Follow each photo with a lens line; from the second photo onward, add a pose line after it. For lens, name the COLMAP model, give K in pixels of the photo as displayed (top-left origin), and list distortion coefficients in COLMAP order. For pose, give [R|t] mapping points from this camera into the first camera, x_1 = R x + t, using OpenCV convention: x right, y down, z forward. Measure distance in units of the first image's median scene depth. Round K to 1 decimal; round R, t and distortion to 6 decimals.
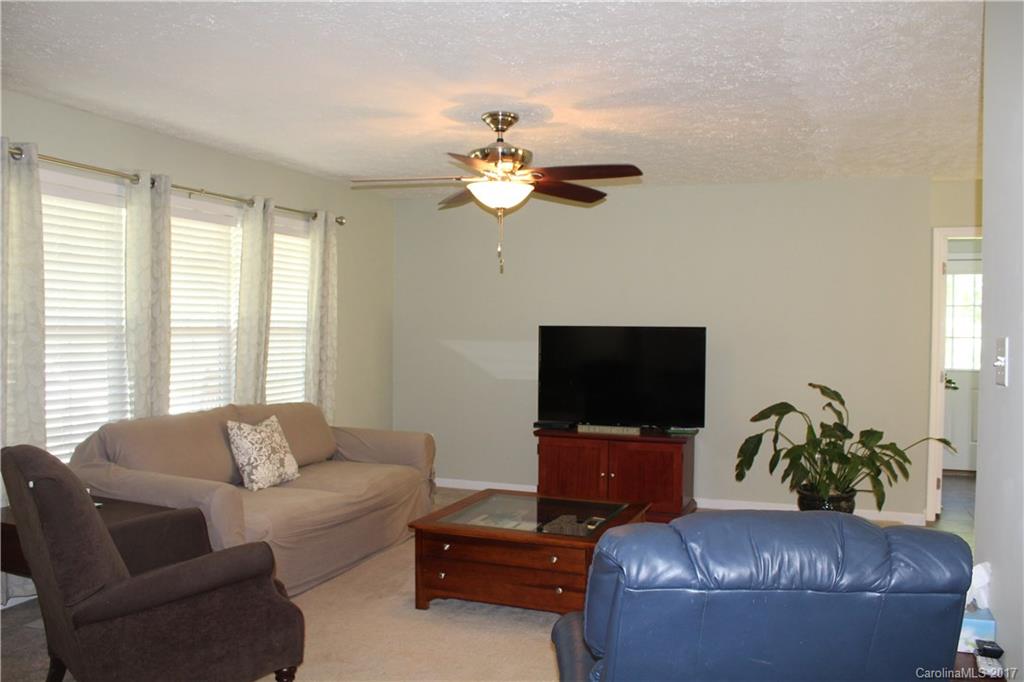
lens RADIAL K [[855.0, 0, 507.4], [0, 855.0, 345.4], [0, 0, 1]] dist [-0.166896, 0.148215]
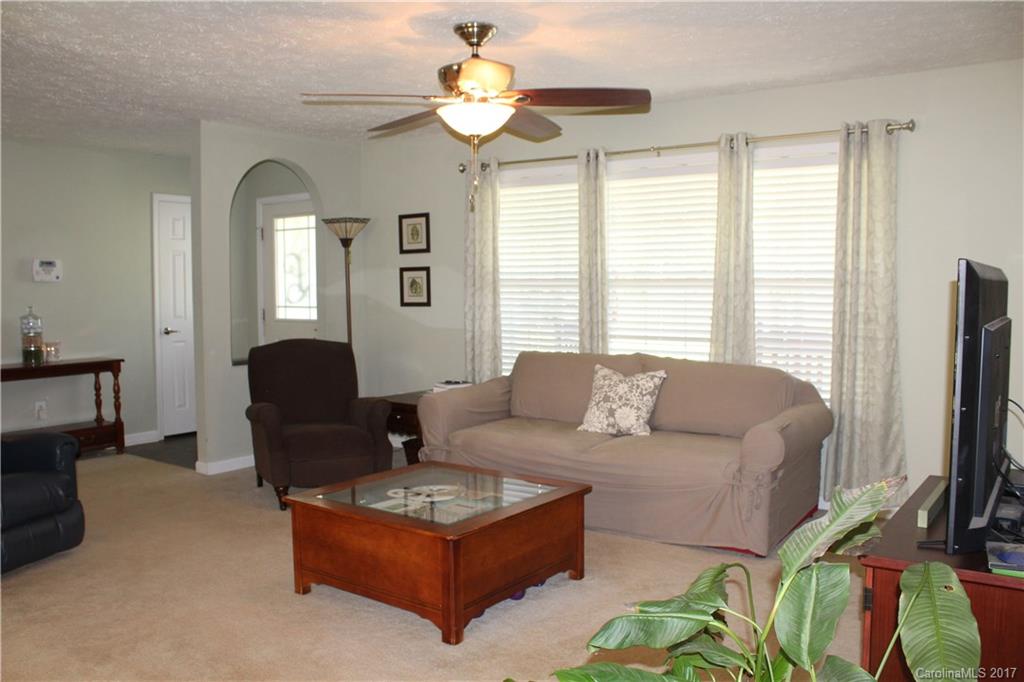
lens RADIAL K [[855.0, 0, 507.4], [0, 855.0, 345.4], [0, 0, 1]] dist [-0.166896, 0.148215]
pose [[-0.256670, 0.061598, -0.964534, 0.798413], [-0.019548, 0.997432, 0.068901, -0.009328], [0.966301, 0.036540, -0.254807, 1.226518]]
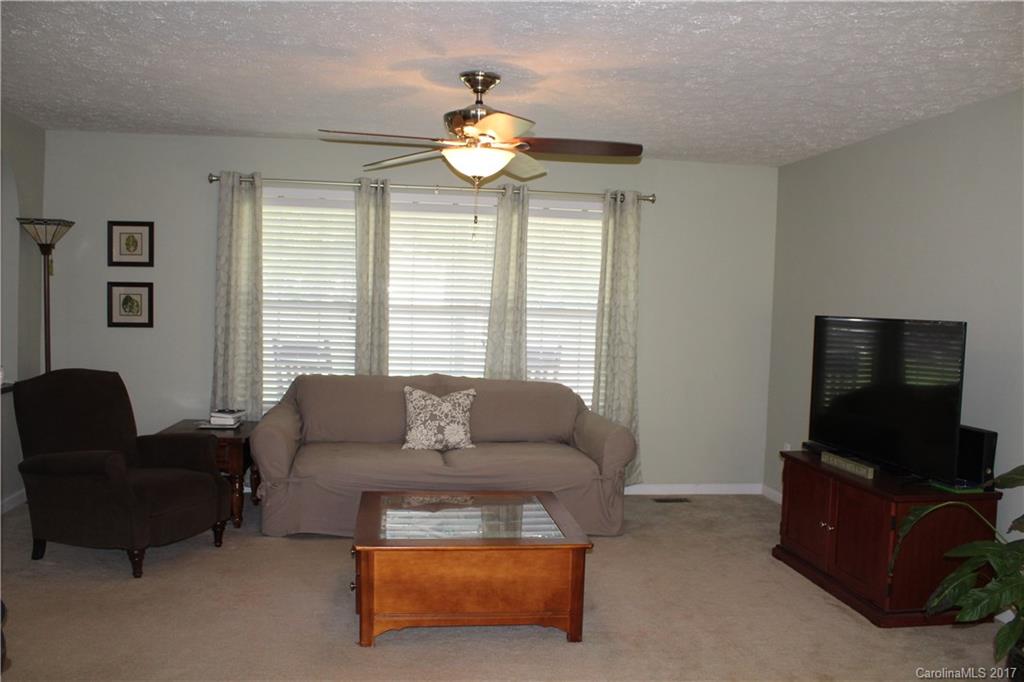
lens RADIAL K [[855.0, 0, 507.4], [0, 855.0, 345.4], [0, 0, 1]] dist [-0.166896, 0.148215]
pose [[0.486648, 0.053754, -0.871943, 0.792590], [-0.045547, 0.998309, 0.036124, -0.015645], [0.872410, 0.022135, 0.488273, 0.575253]]
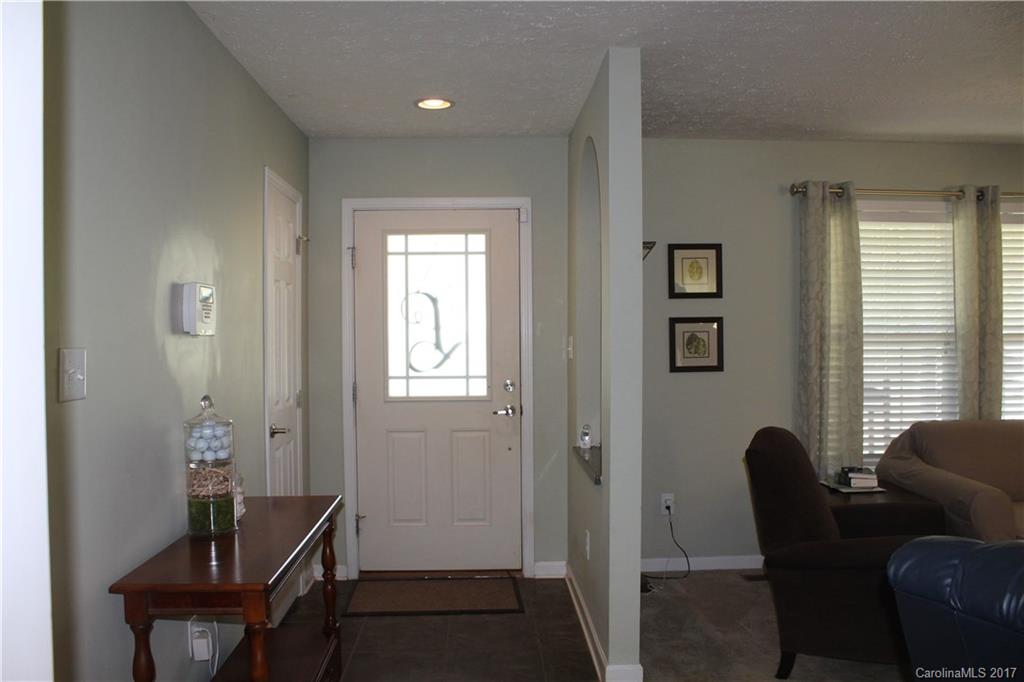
lens RADIAL K [[855.0, 0, 507.4], [0, 855.0, 345.4], [0, 0, 1]] dist [-0.166896, 0.148215]
pose [[0.389898, -0.003468, -0.920852, 0.292407], [-0.009837, 0.999920, -0.007931, 0.006216], [0.920806, 0.012151, 0.389833, 0.058687]]
